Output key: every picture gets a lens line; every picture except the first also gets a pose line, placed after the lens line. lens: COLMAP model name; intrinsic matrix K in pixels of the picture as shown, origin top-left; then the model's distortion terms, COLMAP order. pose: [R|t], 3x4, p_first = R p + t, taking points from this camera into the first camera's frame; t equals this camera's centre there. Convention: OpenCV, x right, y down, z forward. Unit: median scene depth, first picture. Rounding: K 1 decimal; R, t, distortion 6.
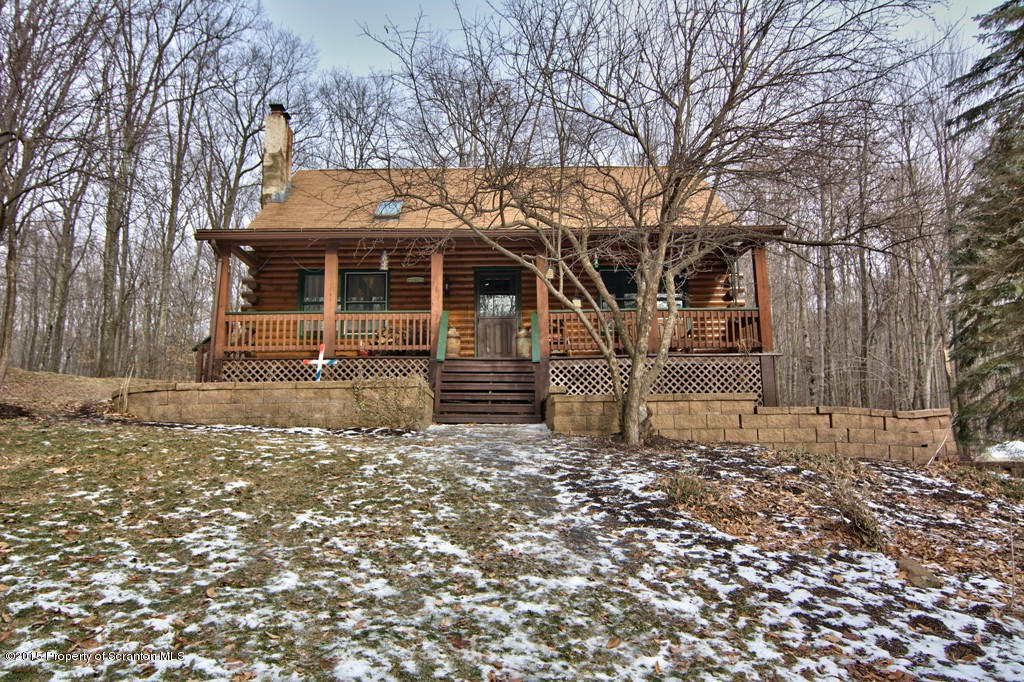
lens RADIAL K [[698.3, 0, 506.6], [0, 698.3, 343.4], [0, 0, 1]] dist [-0.004666, -0.008747]
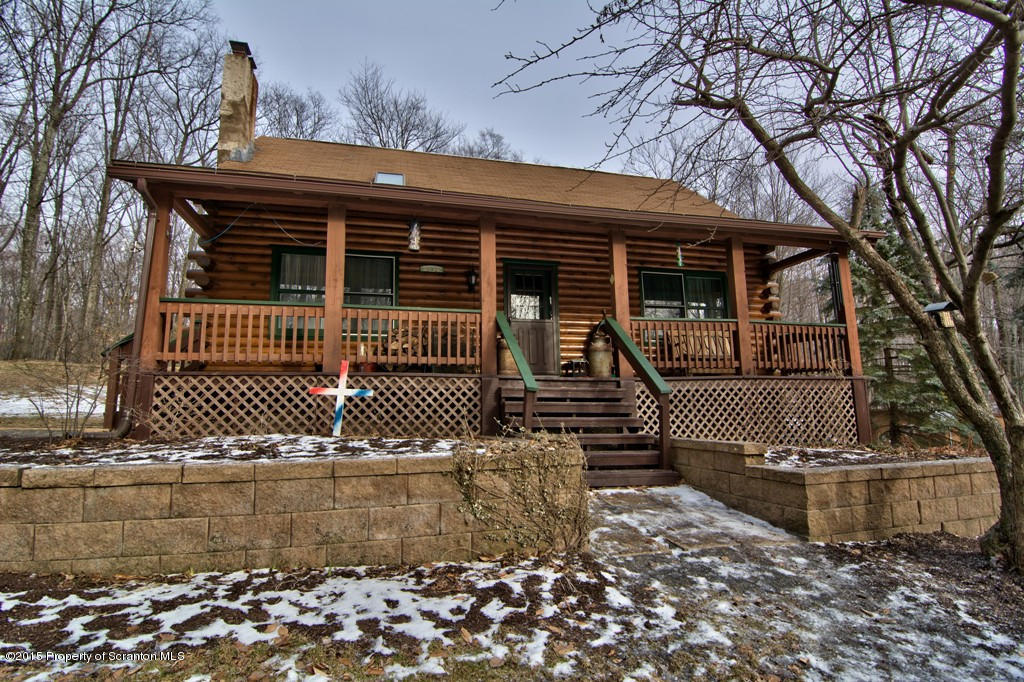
lens RADIAL K [[492.8, 0, 508.1], [0, 492.8, 342.7], [0, 0, 1]] dist [-0.008045, -0.009269]
pose [[0.971805, 0.031092, 0.233726, -0.209036], [-0.036016, 0.999209, 0.016830, -0.023913], [-0.233018, -0.024773, 0.972157, 0.518043]]
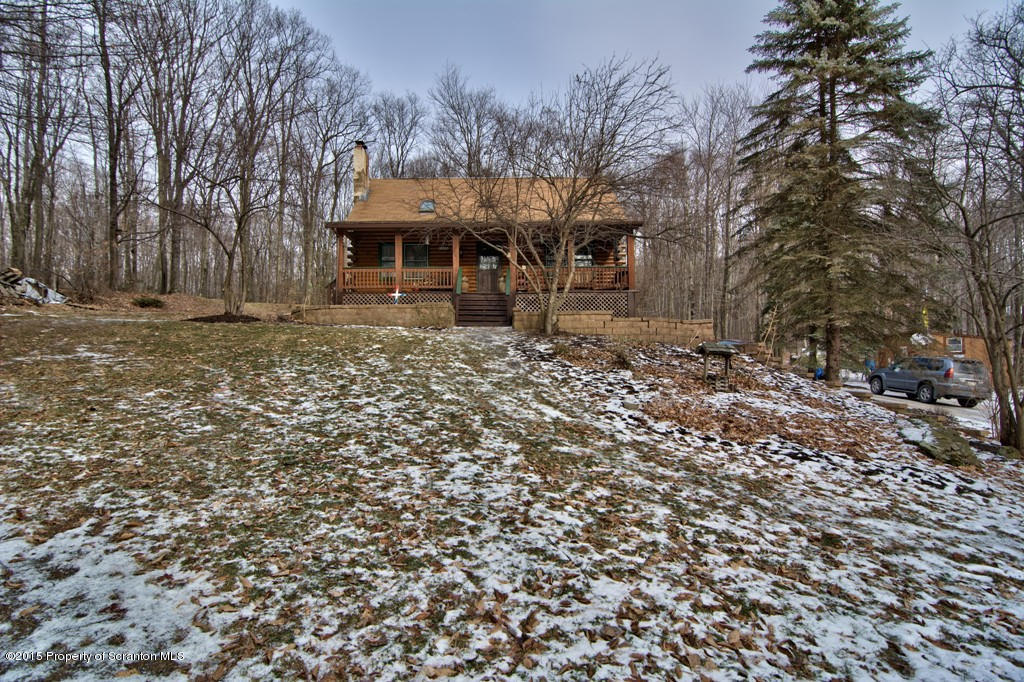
lens RADIAL K [[492.8, 0, 510.3], [0, 492.8, 344.5], [0, 0, 1]] dist [-0.008045, -0.009269]
pose [[0.999886, 0.001965, 0.015003, 0.027464], [-0.003926, 0.991271, 0.131778, -0.016353], [-0.014614, -0.131822, 0.991166, -0.355592]]
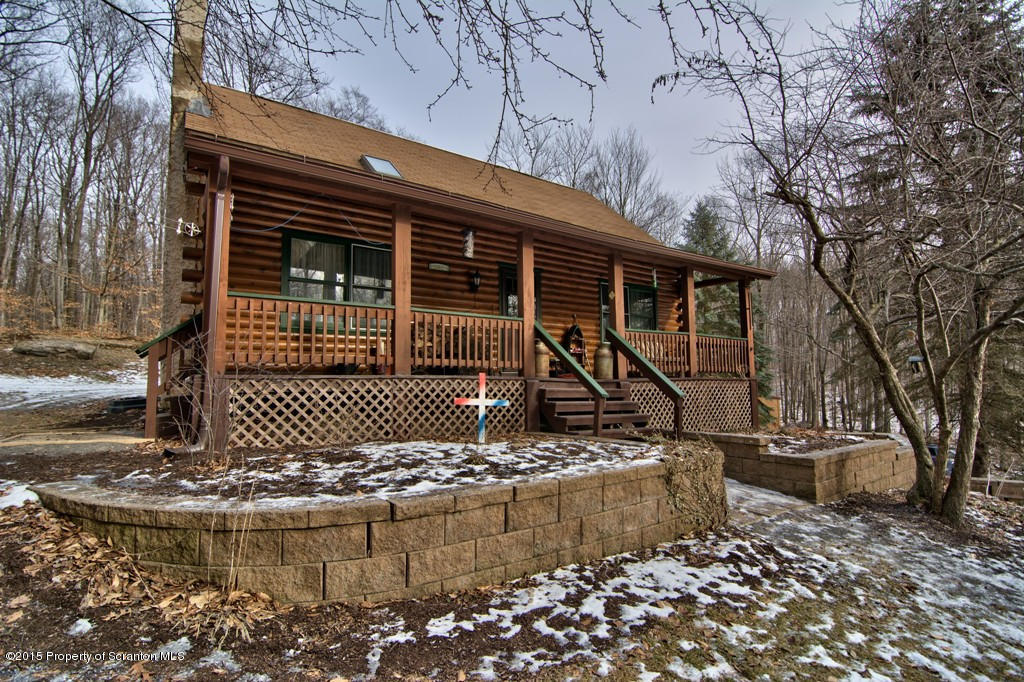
lens RADIAL K [[492.8, 0, 514.1], [0, 492.8, 345.3], [0, 0, 1]] dist [-0.008045, -0.009269]
pose [[0.819924, 0.051058, 0.570191, -0.456707], [-0.096523, 0.994085, 0.049783, -0.045303], [-0.564277, -0.095855, 0.820002, 0.565886]]
